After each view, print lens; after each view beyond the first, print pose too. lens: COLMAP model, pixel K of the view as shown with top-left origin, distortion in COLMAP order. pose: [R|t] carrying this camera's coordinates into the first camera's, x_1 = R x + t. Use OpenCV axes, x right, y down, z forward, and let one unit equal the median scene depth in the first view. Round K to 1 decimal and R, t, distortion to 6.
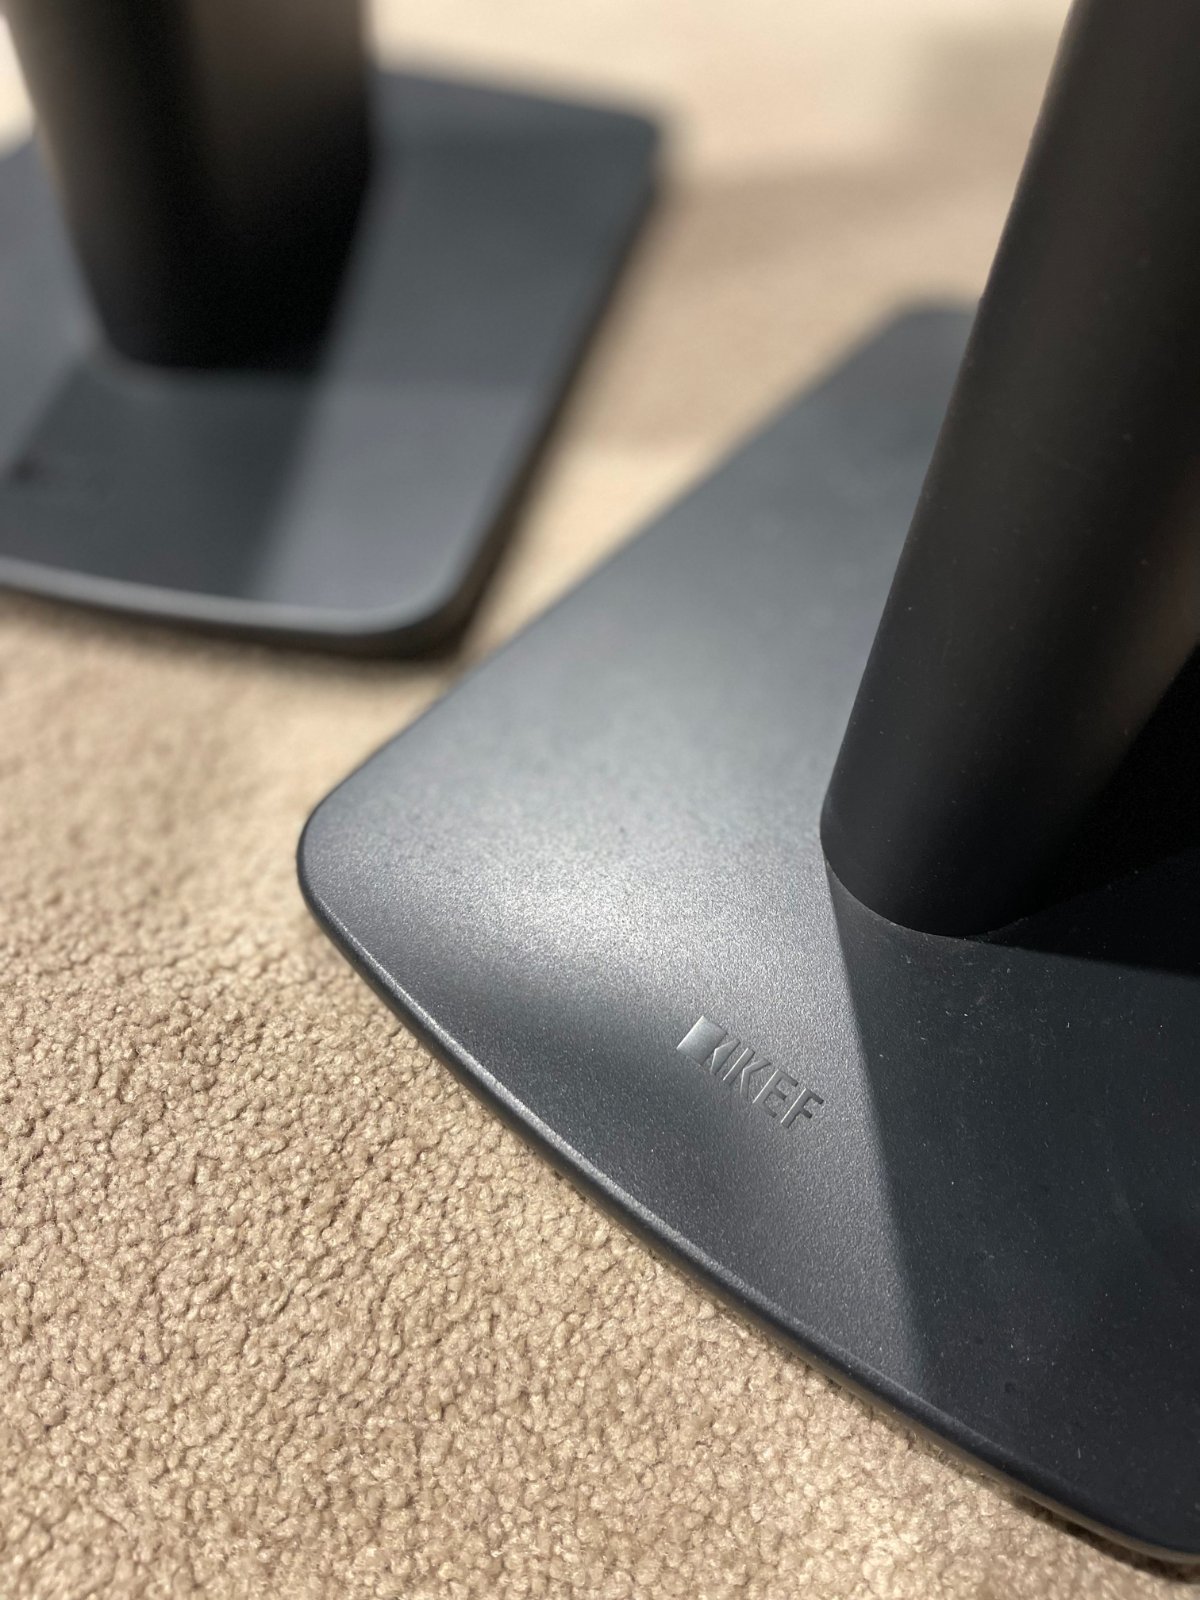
lens RADIAL K [[1288.0, 0, 669.1], [0, 1288.0, 802.8], [0, 0, 1]] dist [0.027667, -0.086803]
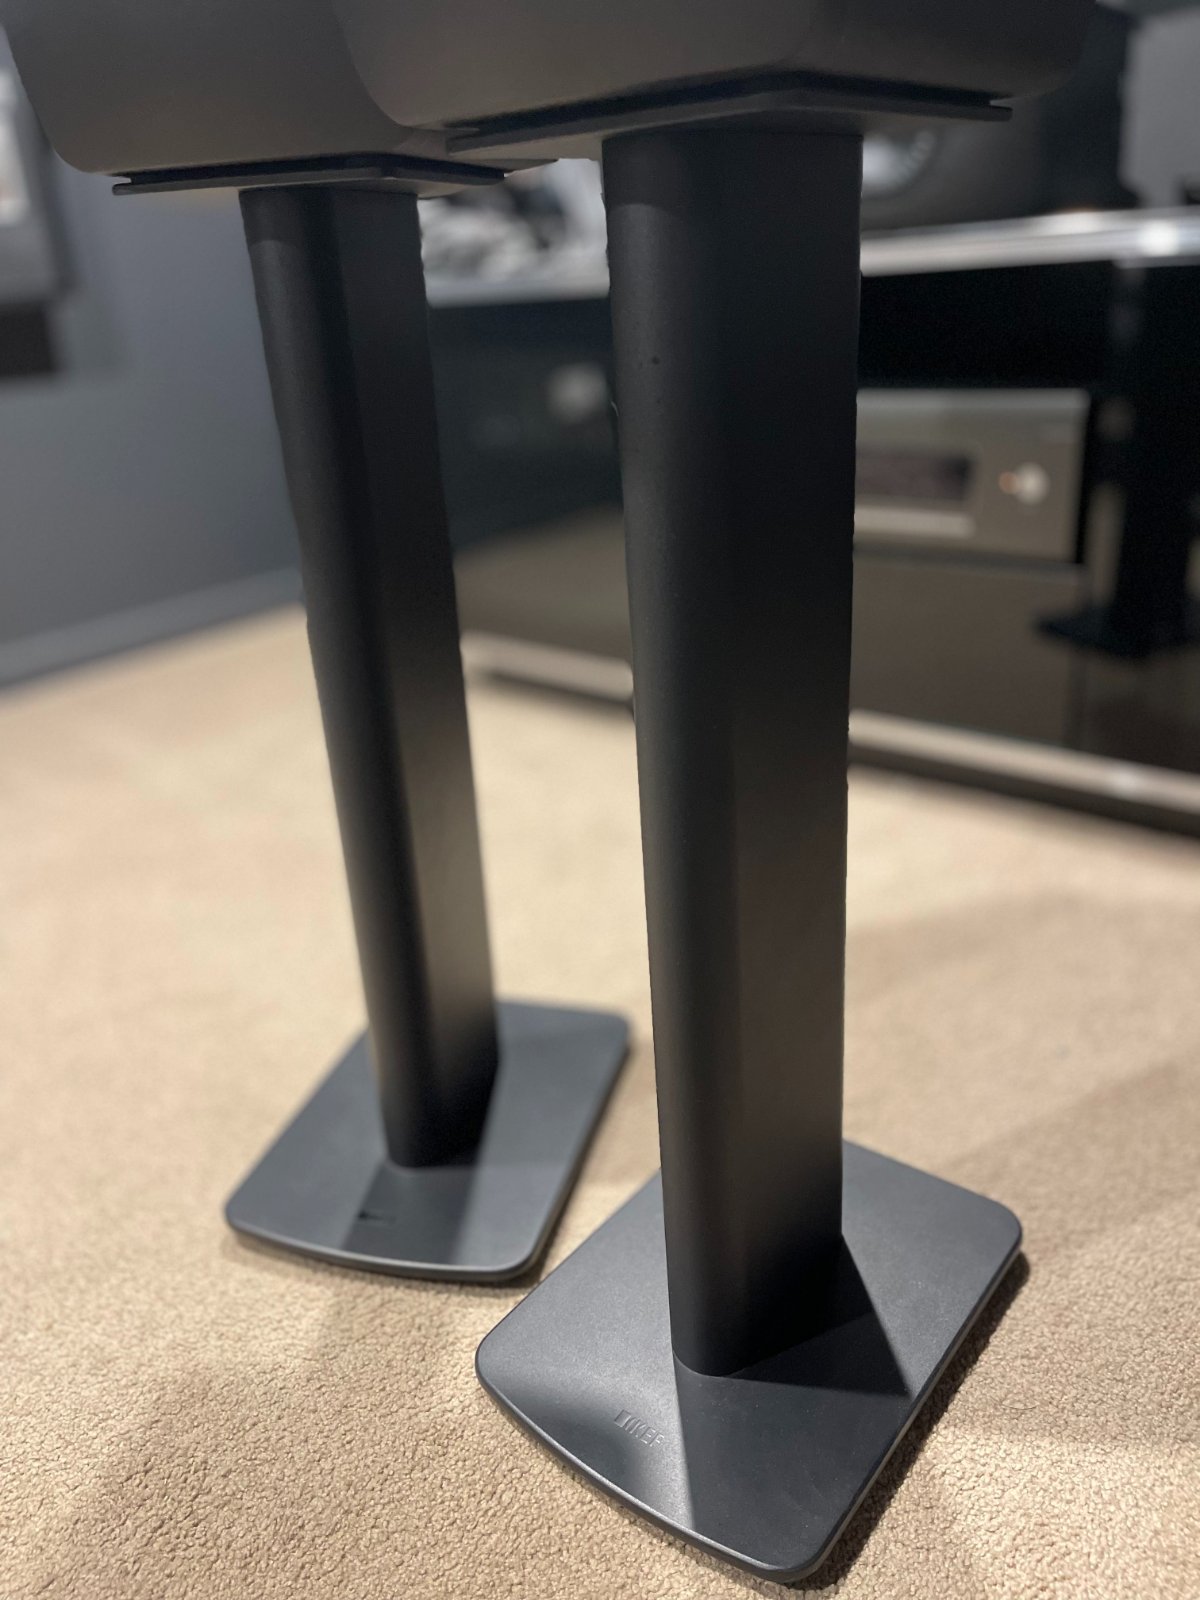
lens RADIAL K [[1288.0, 0, 669.1], [0, 1288.0, 802.8], [0, 0, 1]] dist [0.027667, -0.086803]
pose [[0.995102, -0.088778, -0.043488, 0.366319], [0.059554, 0.889479, -0.453078, 0.272068], [0.078905, 0.448269, 0.890409, -2.077554]]
